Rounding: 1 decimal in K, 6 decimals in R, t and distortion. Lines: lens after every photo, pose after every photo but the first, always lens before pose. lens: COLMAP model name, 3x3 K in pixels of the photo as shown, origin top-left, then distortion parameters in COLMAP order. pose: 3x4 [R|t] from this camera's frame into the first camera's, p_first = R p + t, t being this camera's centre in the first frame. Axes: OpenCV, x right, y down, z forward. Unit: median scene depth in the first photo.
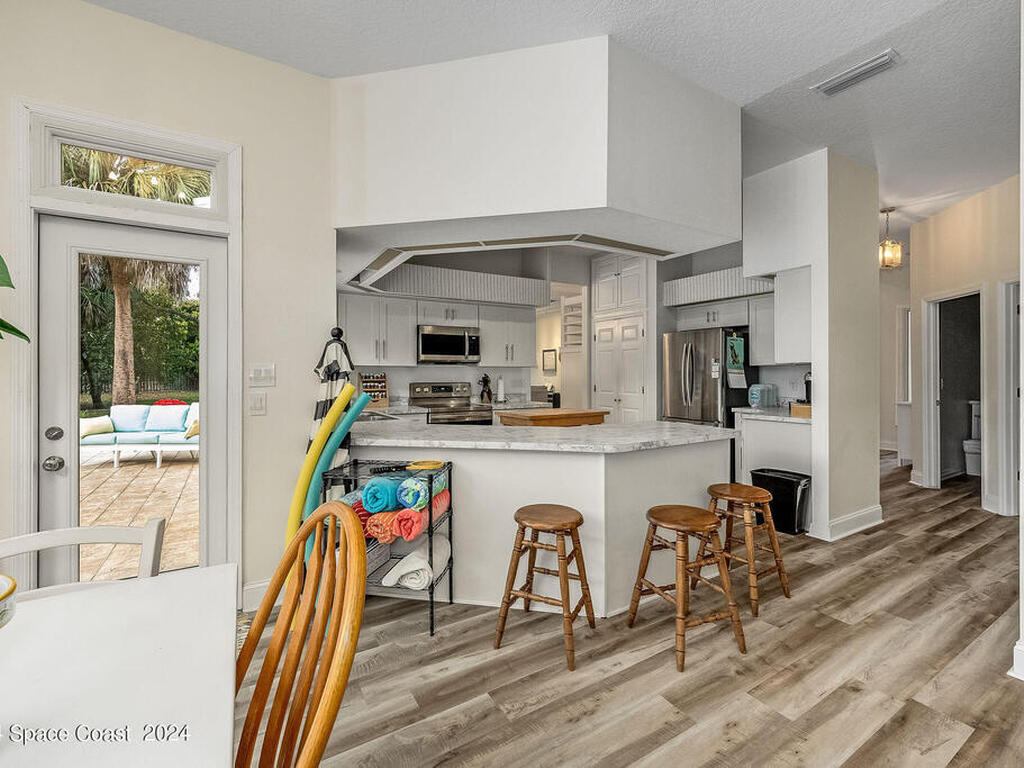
lens RADIAL K [[457.0, 0, 510.1], [0, 457.0, 382.3], [0, 0, 1]] dist [-0.002605, -0.000126]
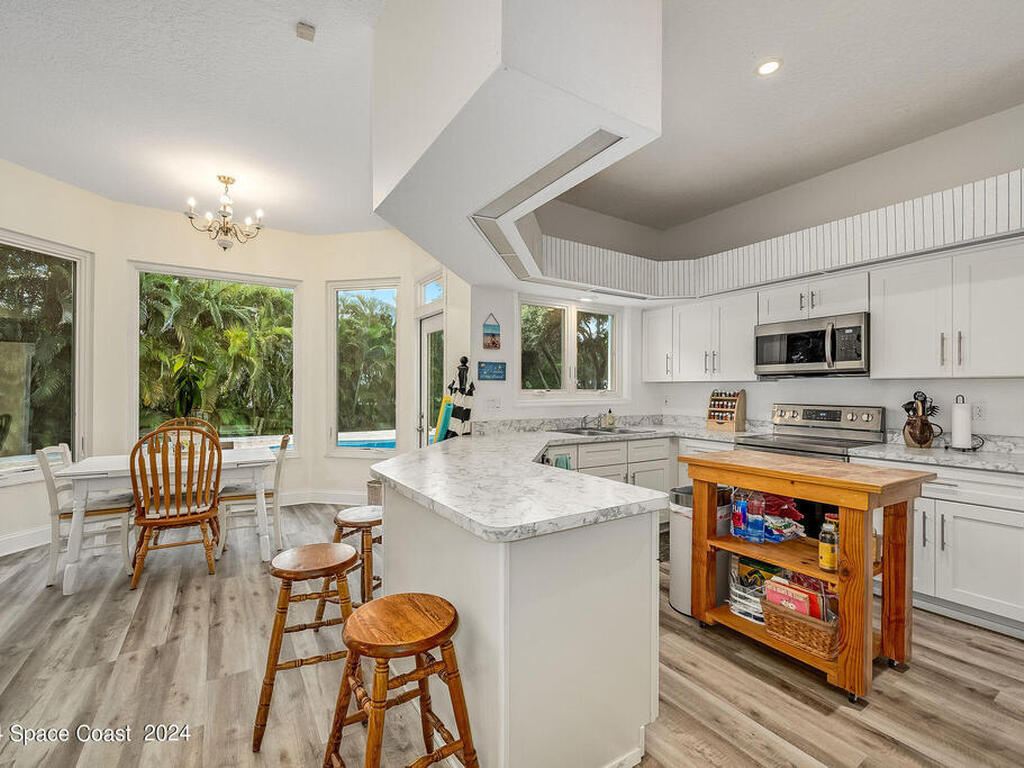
lens RADIAL K [[460.1, 0, 511.1], [0, 460.1, 392.7], [0, 0, 1]] dist [-0.005806, -0.000379]
pose [[0.019970, 0.007935, -0.999769, 0.497154], [-0.022902, 0.999710, 0.007477, -0.011215], [0.999538, 0.022747, 0.020146, 0.539237]]
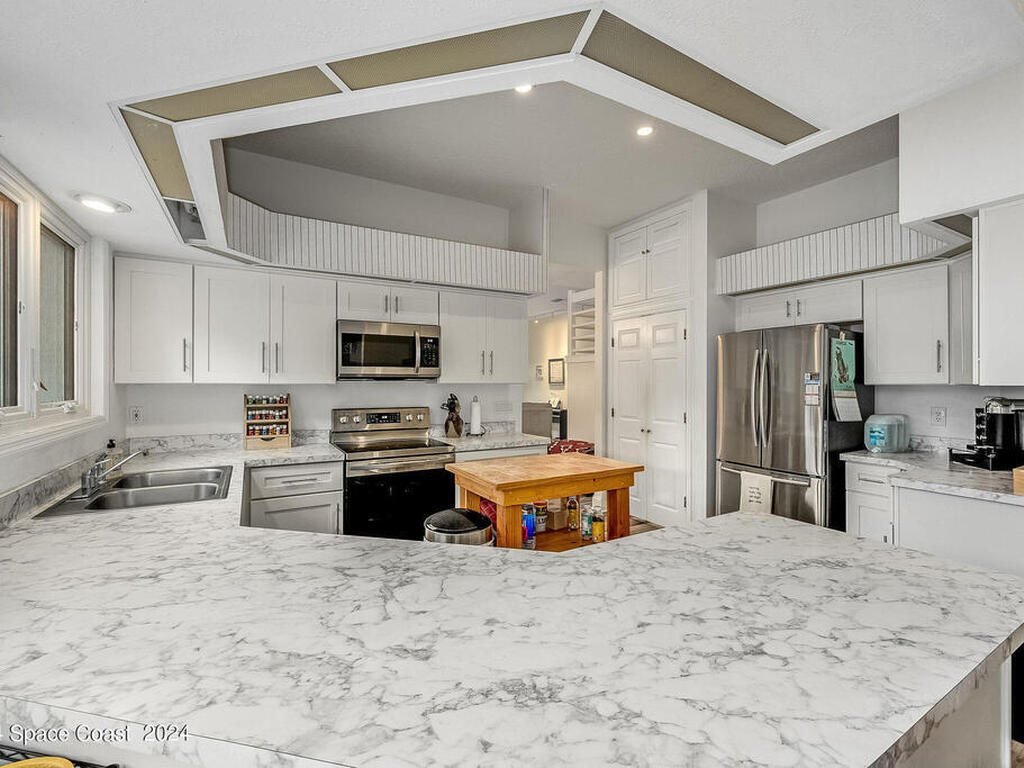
lens RADIAL K [[457.0, 0, 510.1], [0, 457.0, 382.3], [0, 0, 1]] dist [-0.002605, -0.000126]
pose [[0.999650, 0.003312, -0.026231, 0.052014], [-0.003834, 0.999795, -0.019861, -0.023925], [0.026160, 0.019955, 0.999459, 0.339390]]
